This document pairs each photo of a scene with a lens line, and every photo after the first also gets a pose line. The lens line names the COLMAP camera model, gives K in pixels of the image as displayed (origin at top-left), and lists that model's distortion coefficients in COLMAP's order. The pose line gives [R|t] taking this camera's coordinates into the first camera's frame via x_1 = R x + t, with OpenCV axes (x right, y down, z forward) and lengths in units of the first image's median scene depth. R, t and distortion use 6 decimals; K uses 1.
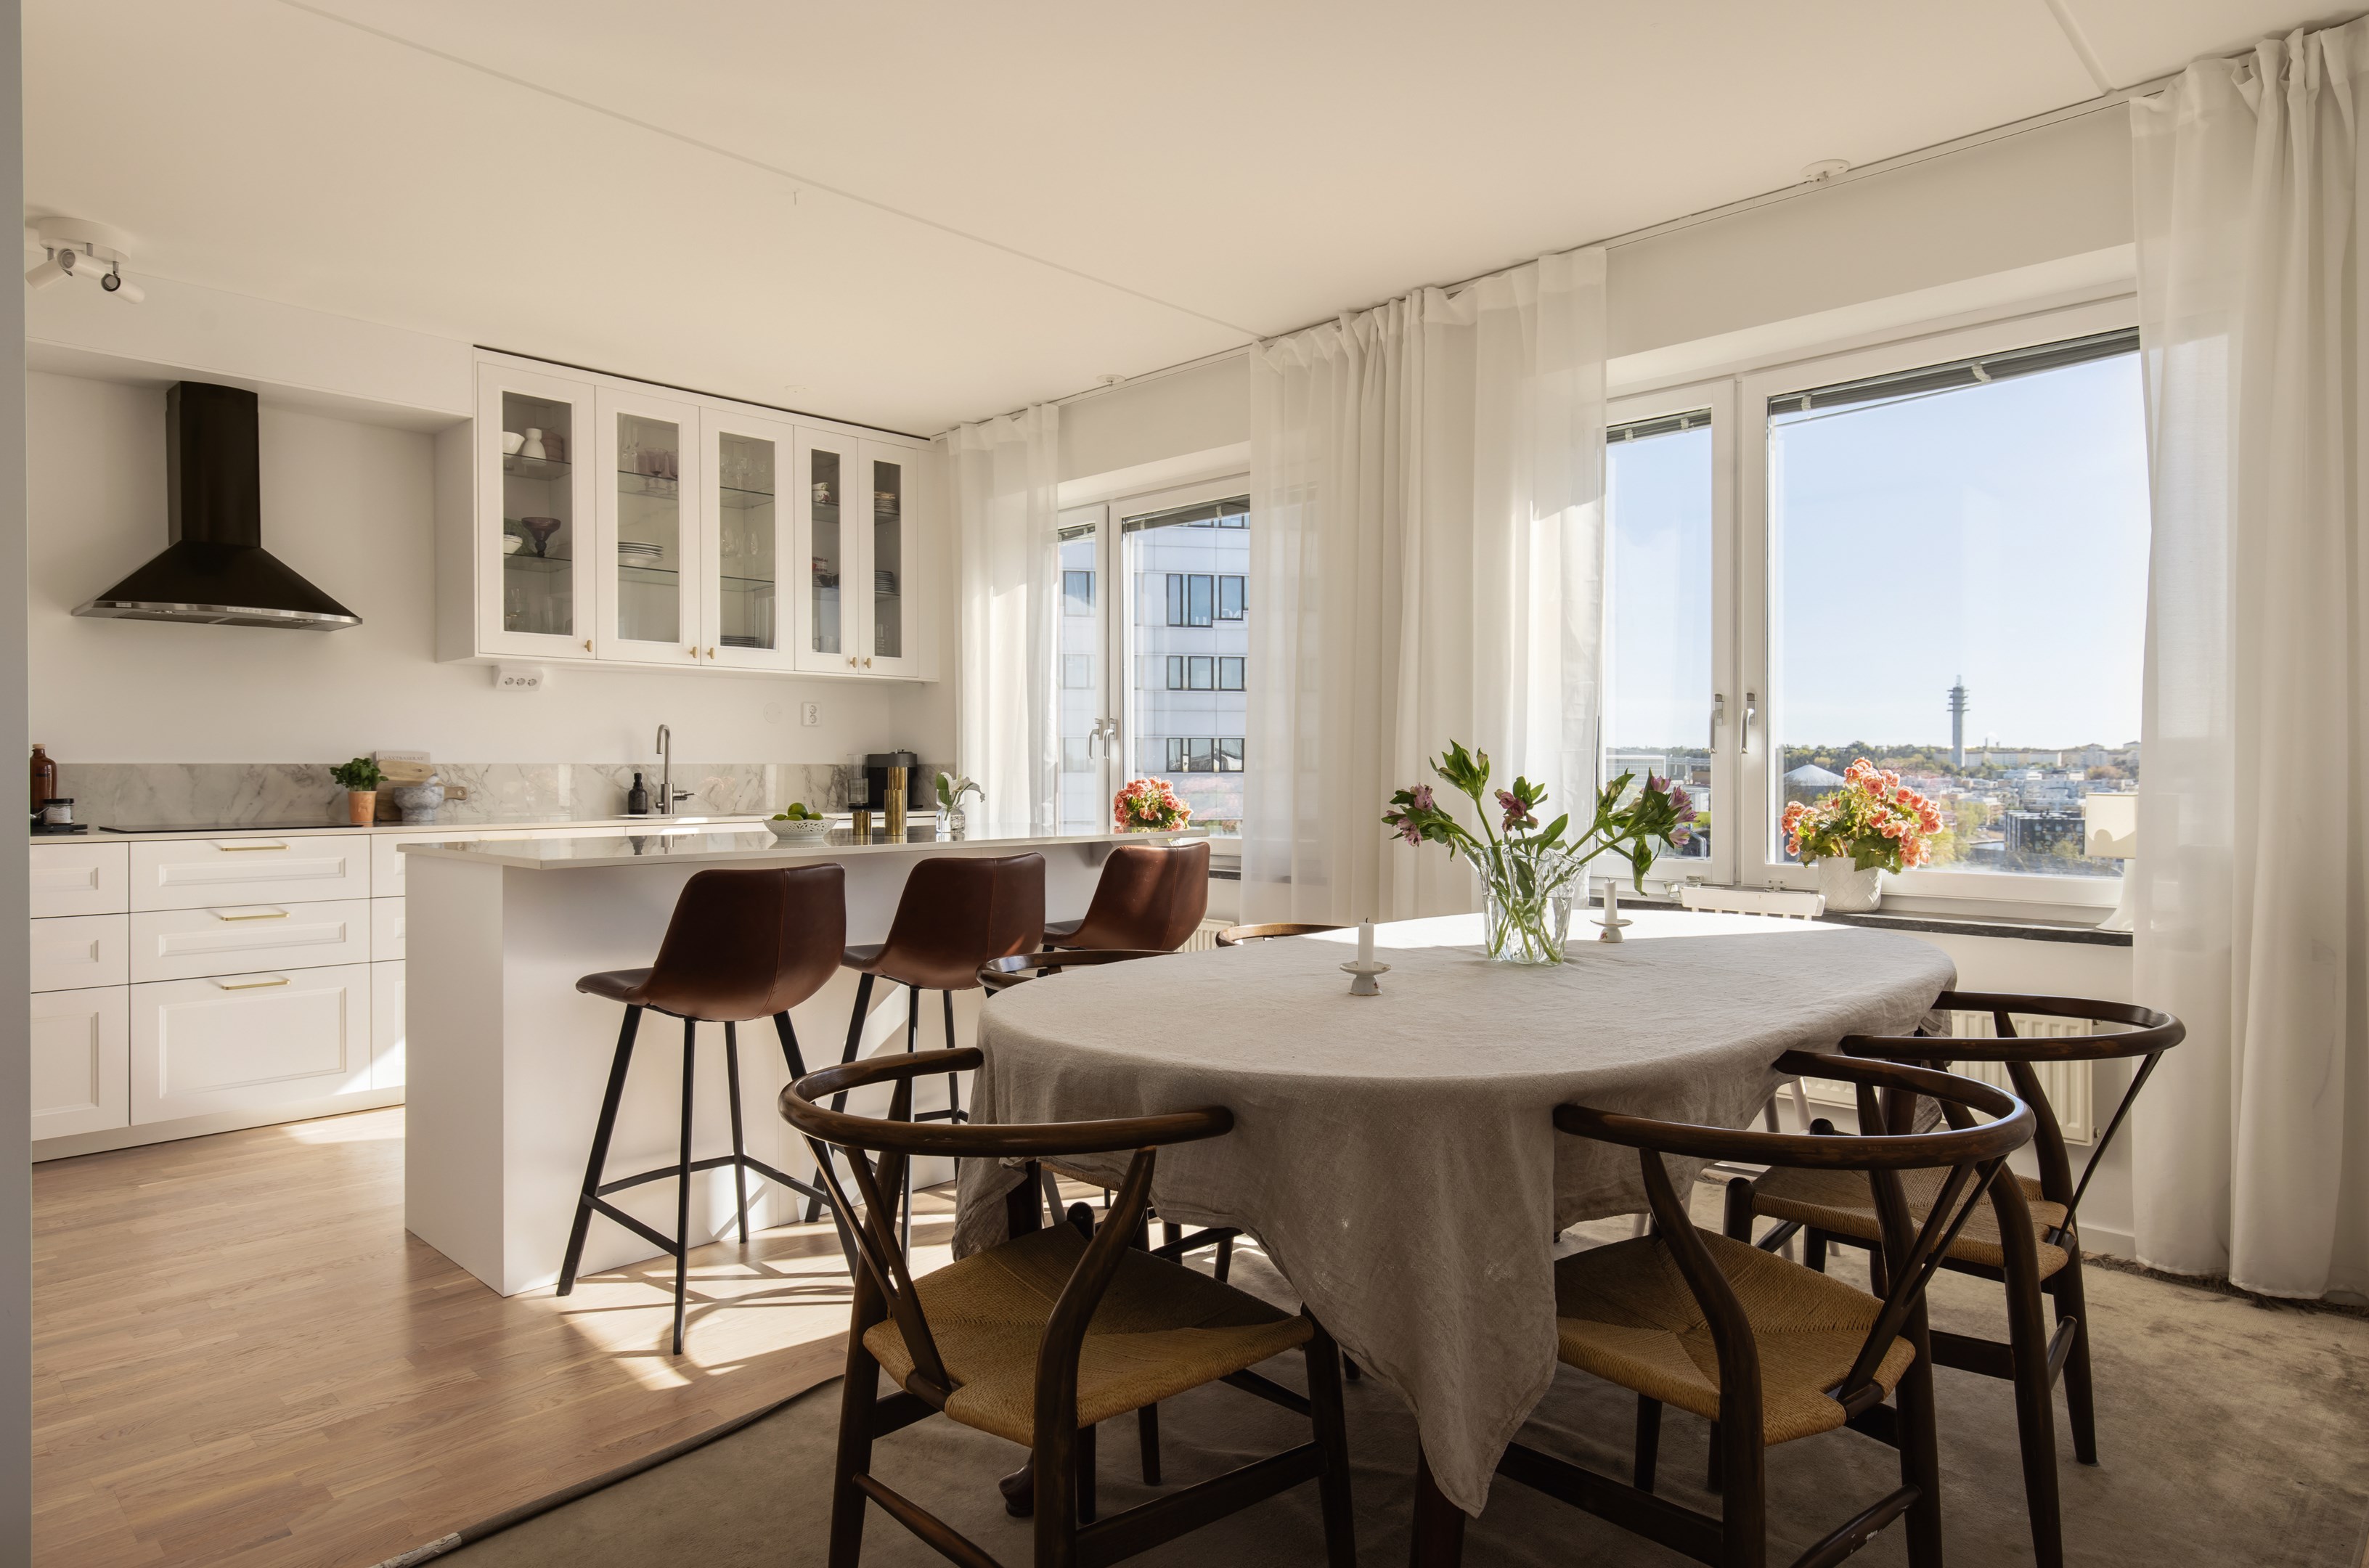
lens RADIAL K [[1364.5, 0, 1184.4], [0, 1364.5, 776.2], [0, 0, 1]] dist [0.007582, 0.001340]
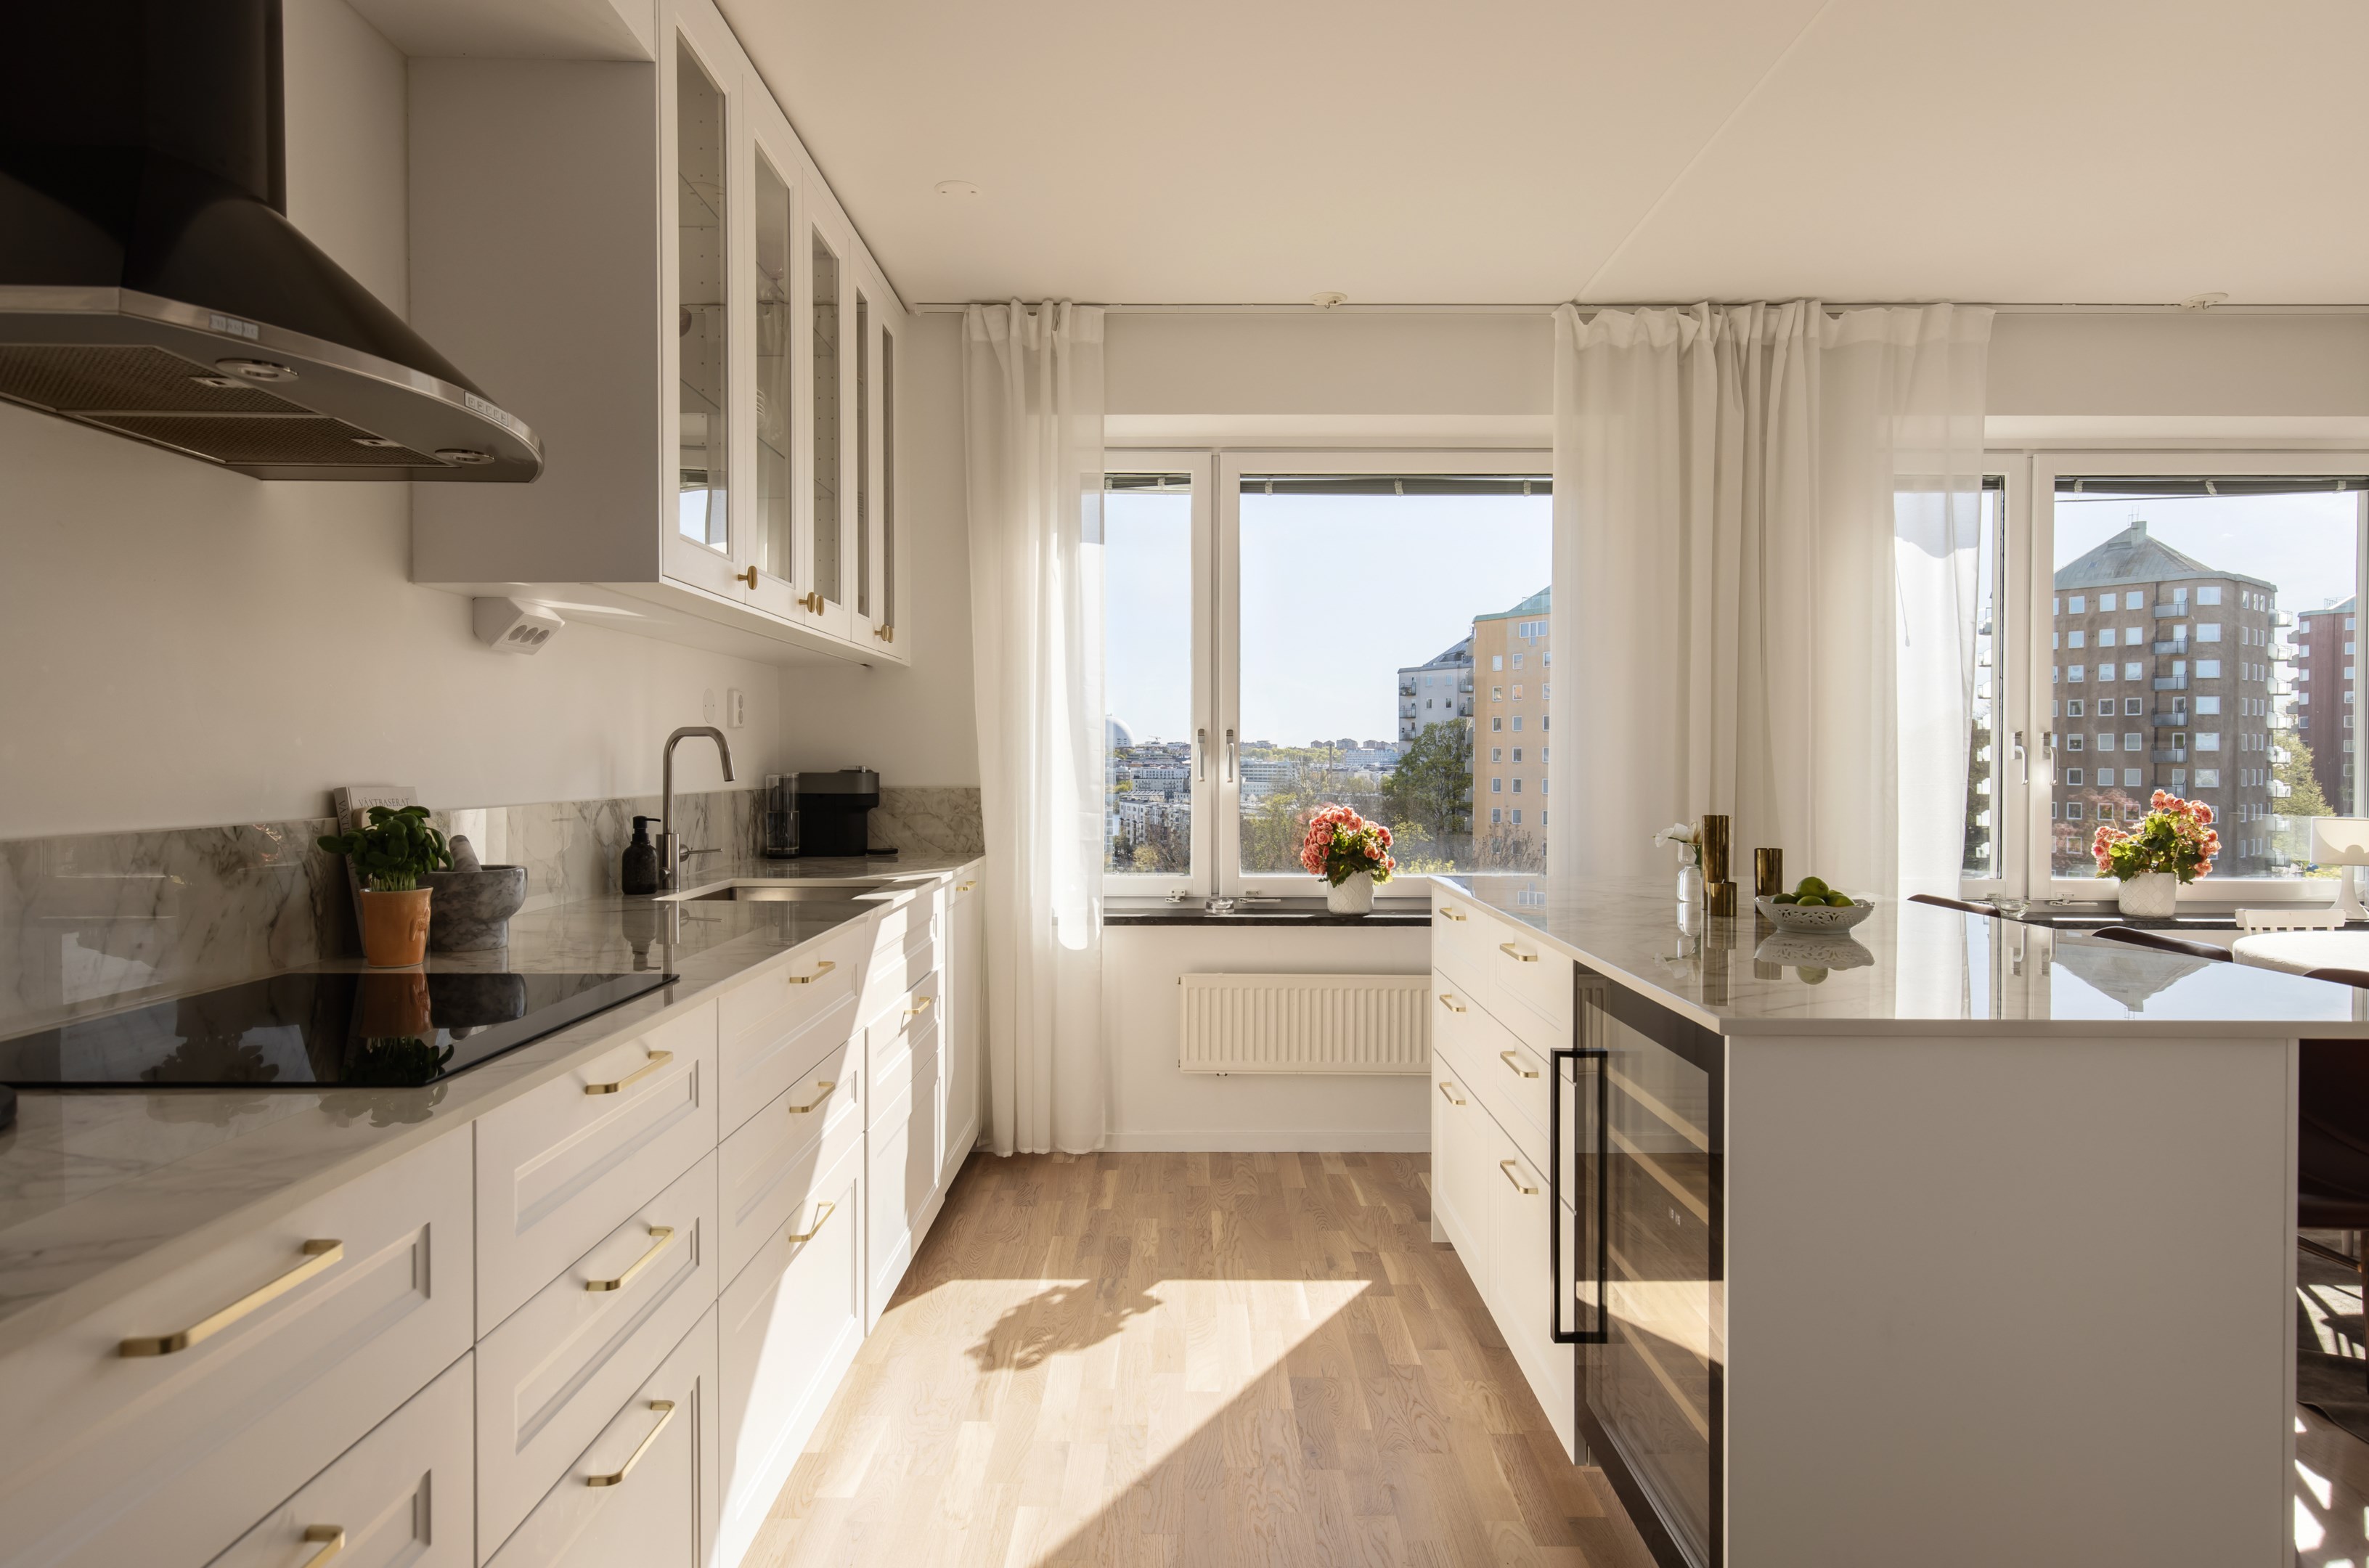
lens RADIAL K [[1337.8, 0, 1179.0], [0, 1337.8, 772.2], [0, 0, 1]] dist [0.000745, 0.000509]
pose [[0.723374, -0.003085, 0.690449, -0.687575], [-0.000130, 0.999989, 0.004605, -0.024989], [-0.690456, -0.003420, 0.723366, 0.537001]]
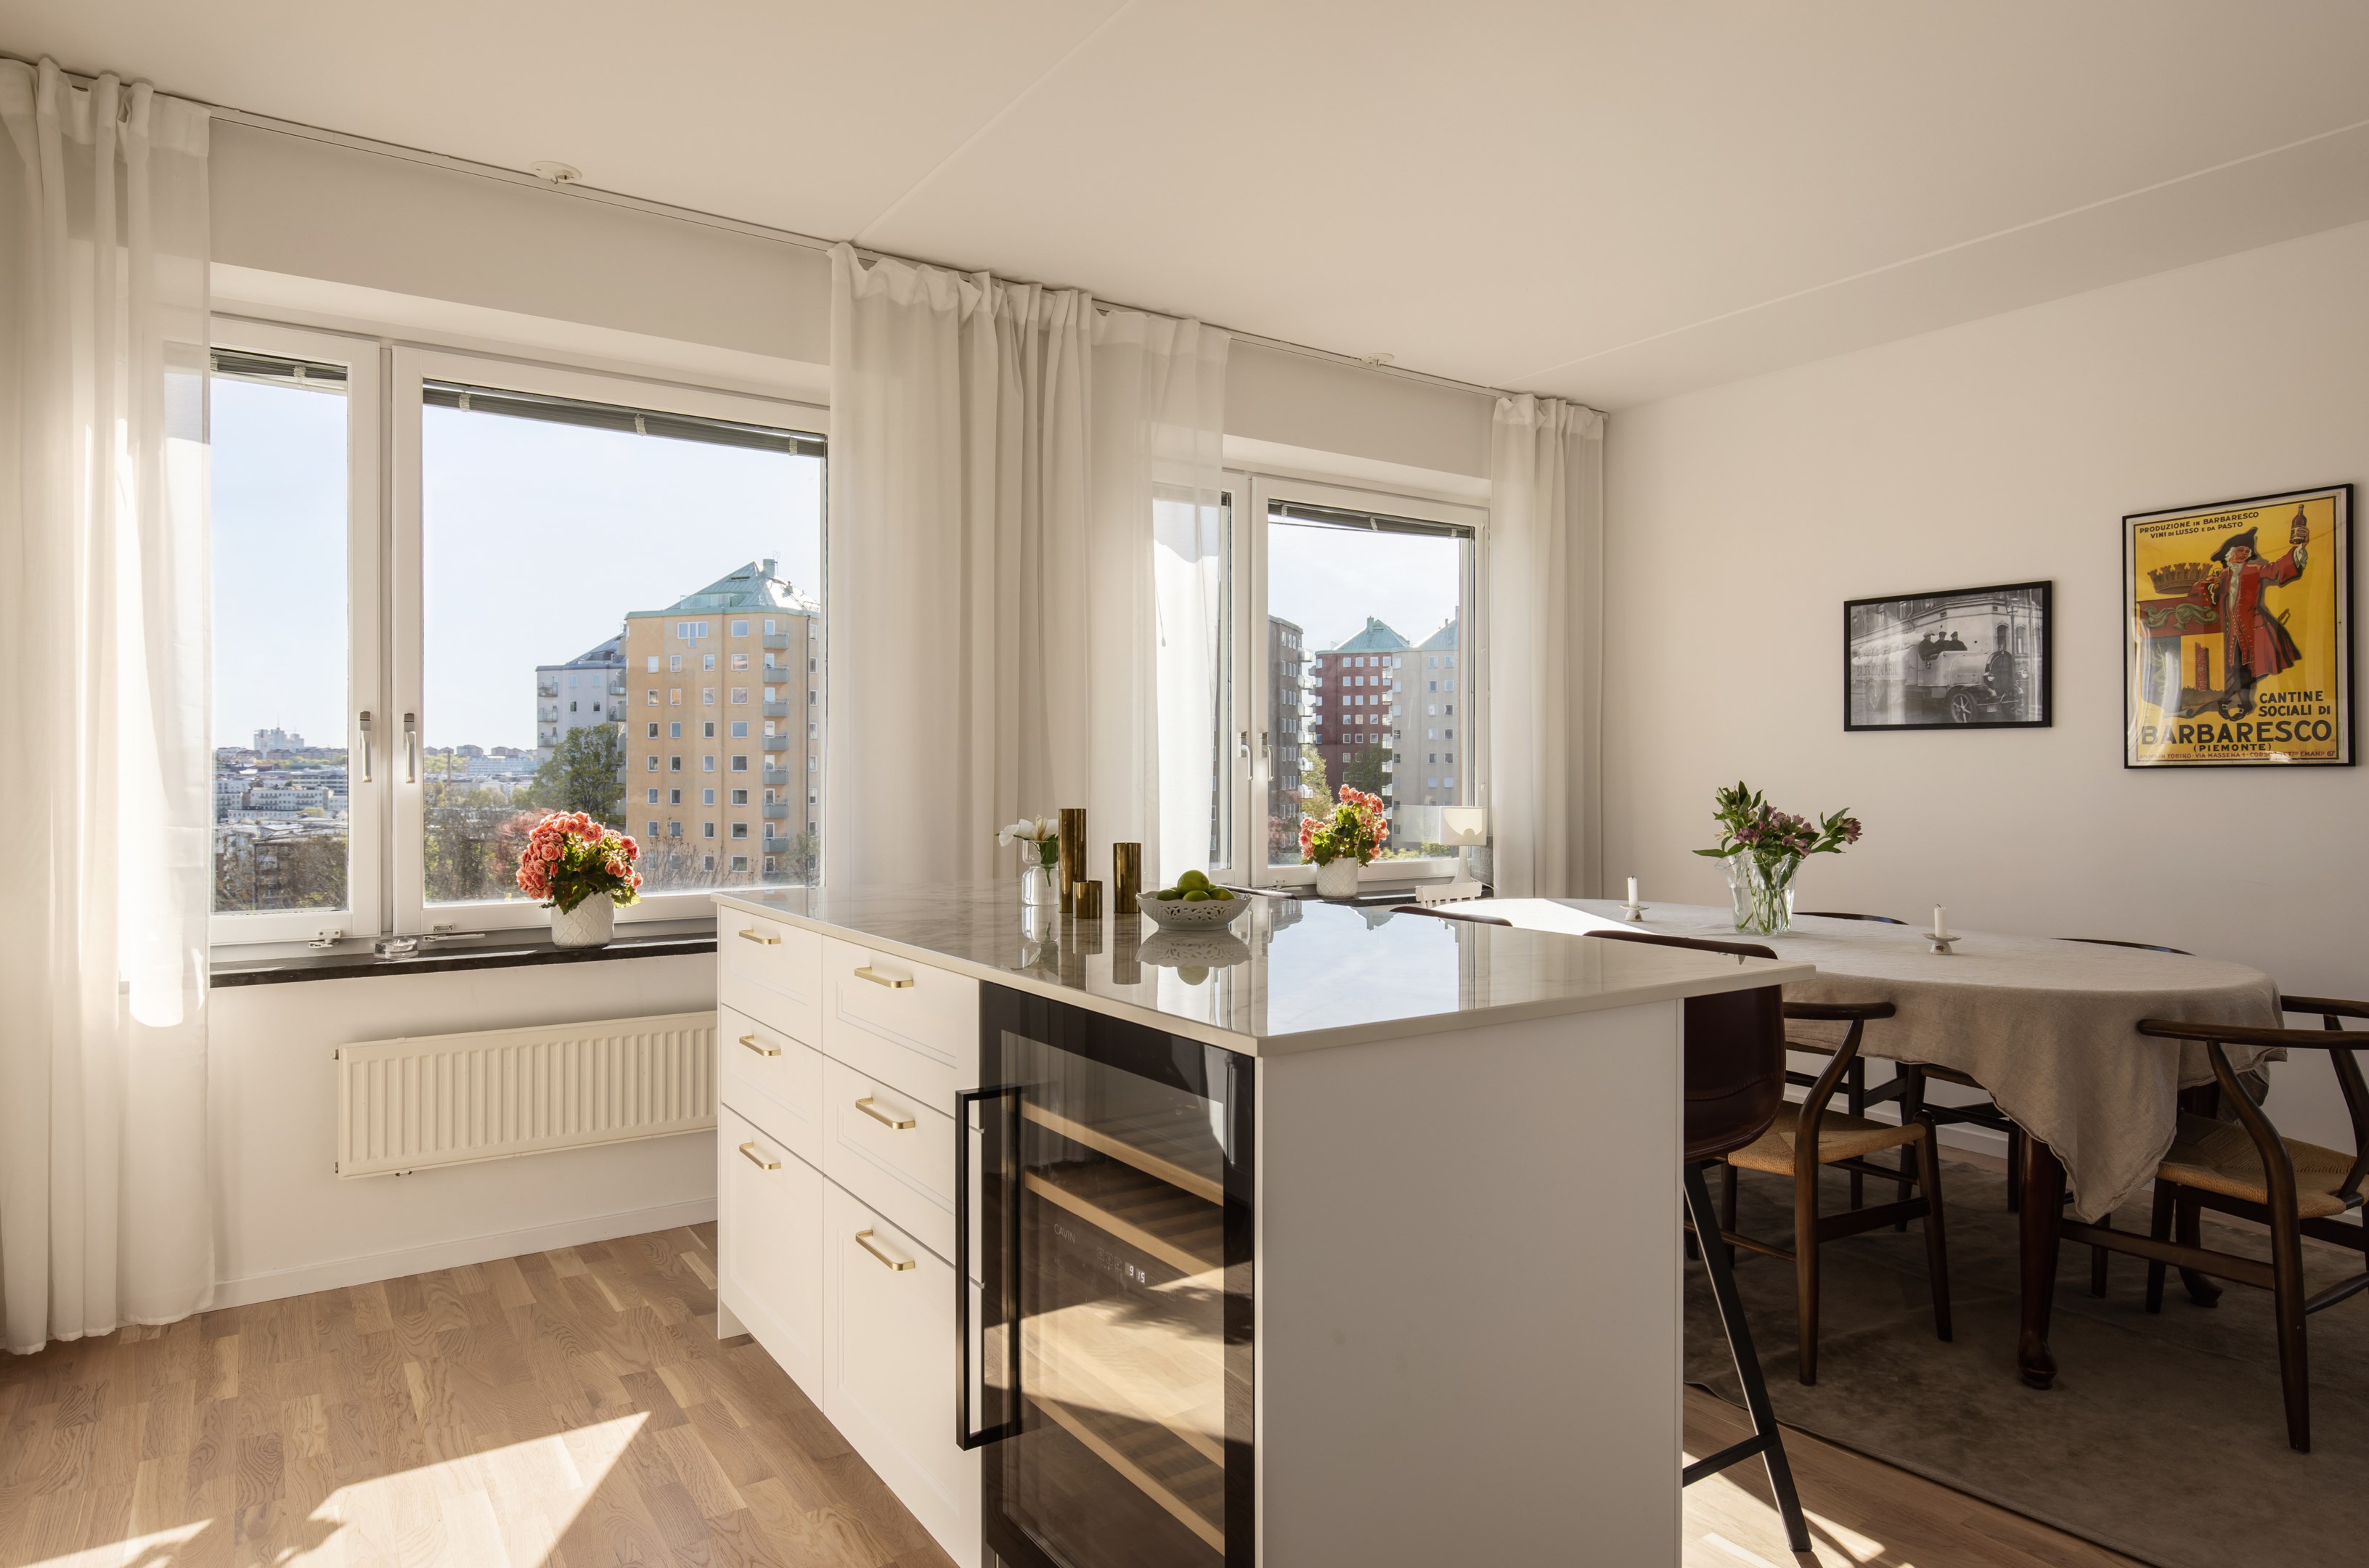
lens RADIAL K [[1382.8, 0, 1184.1], [0, 1382.8, 772.0], [0, 0, 1]] dist [-0.002478, -0.000248]
pose [[0.205516, 0.000982, 0.978653, -0.648919], [0.002919, 0.999994, -0.001616, -0.017728], [-0.978649, 0.003188, 0.205512, 0.631545]]
